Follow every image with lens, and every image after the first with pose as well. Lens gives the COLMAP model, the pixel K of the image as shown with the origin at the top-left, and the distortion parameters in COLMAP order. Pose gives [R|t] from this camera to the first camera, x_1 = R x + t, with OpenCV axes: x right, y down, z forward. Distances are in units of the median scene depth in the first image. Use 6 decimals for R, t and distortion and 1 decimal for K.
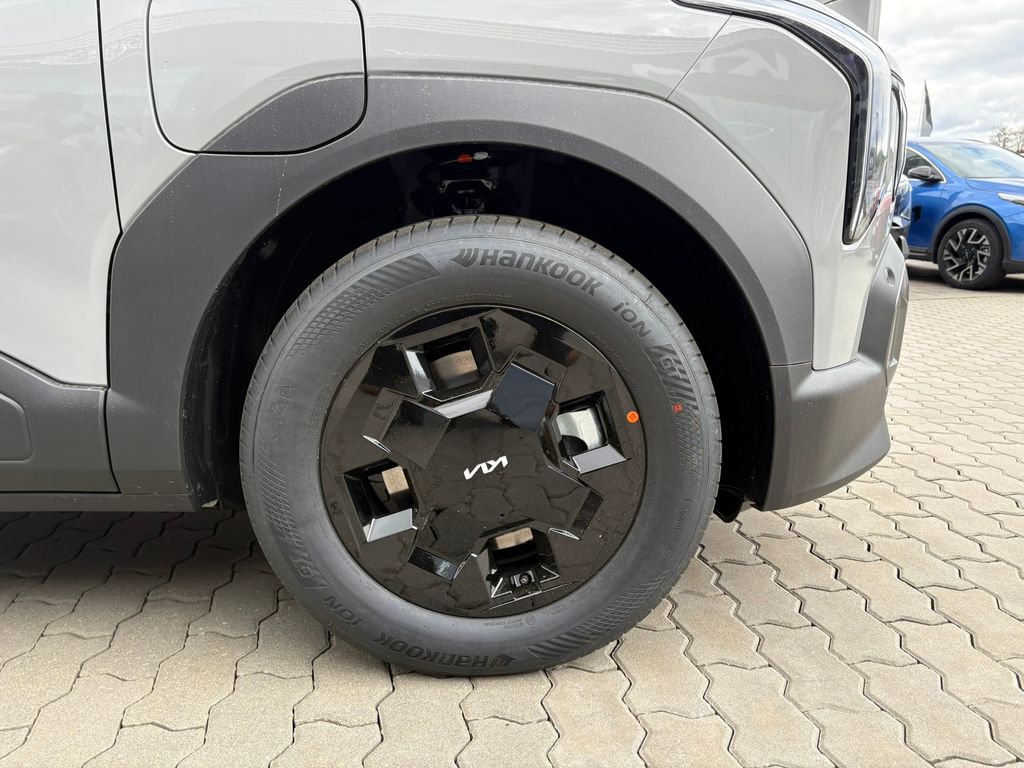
lens RADIAL K [[776.9, 0, 508.8], [0, 776.9, 379.9], [0, 0, 1]] dist [0.059116, -0.056881]
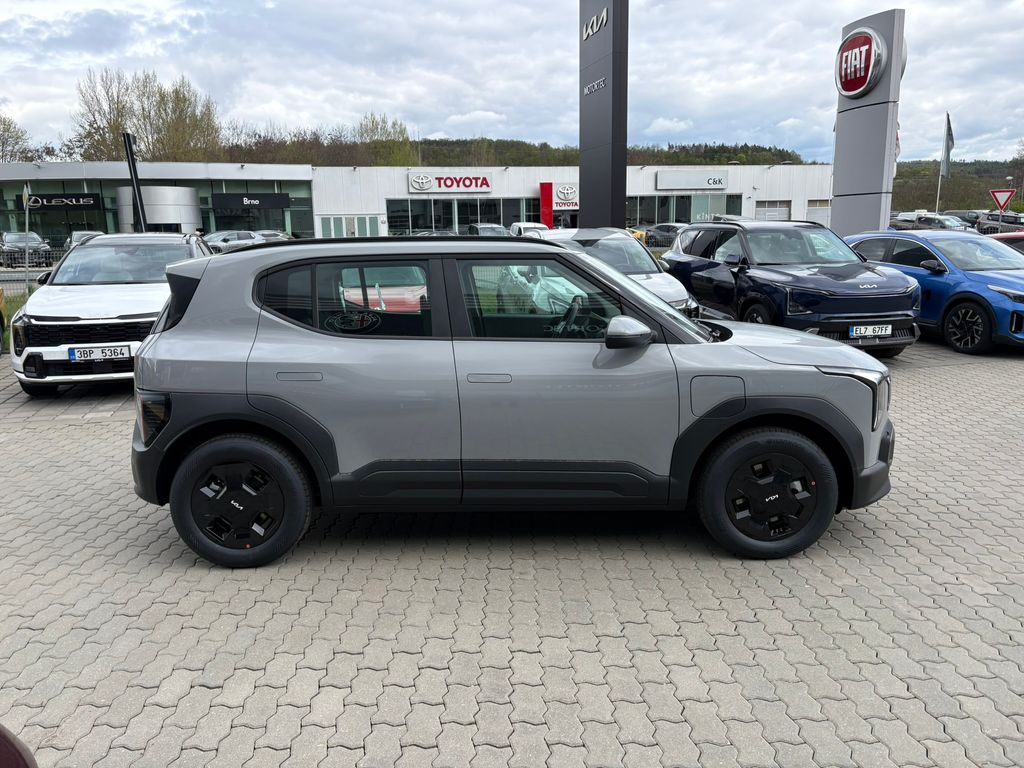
lens RADIAL K [[776.9, 0, 508.8], [0, 776.9, 379.9], [0, 0, 1]] dist [0.059116, -0.056881]
pose [[0.999269, -0.017884, -0.033801, -1.035331], [0.016953, 0.999474, -0.027644, -0.327498], [0.034278, 0.027051, 0.999046, -2.474264]]
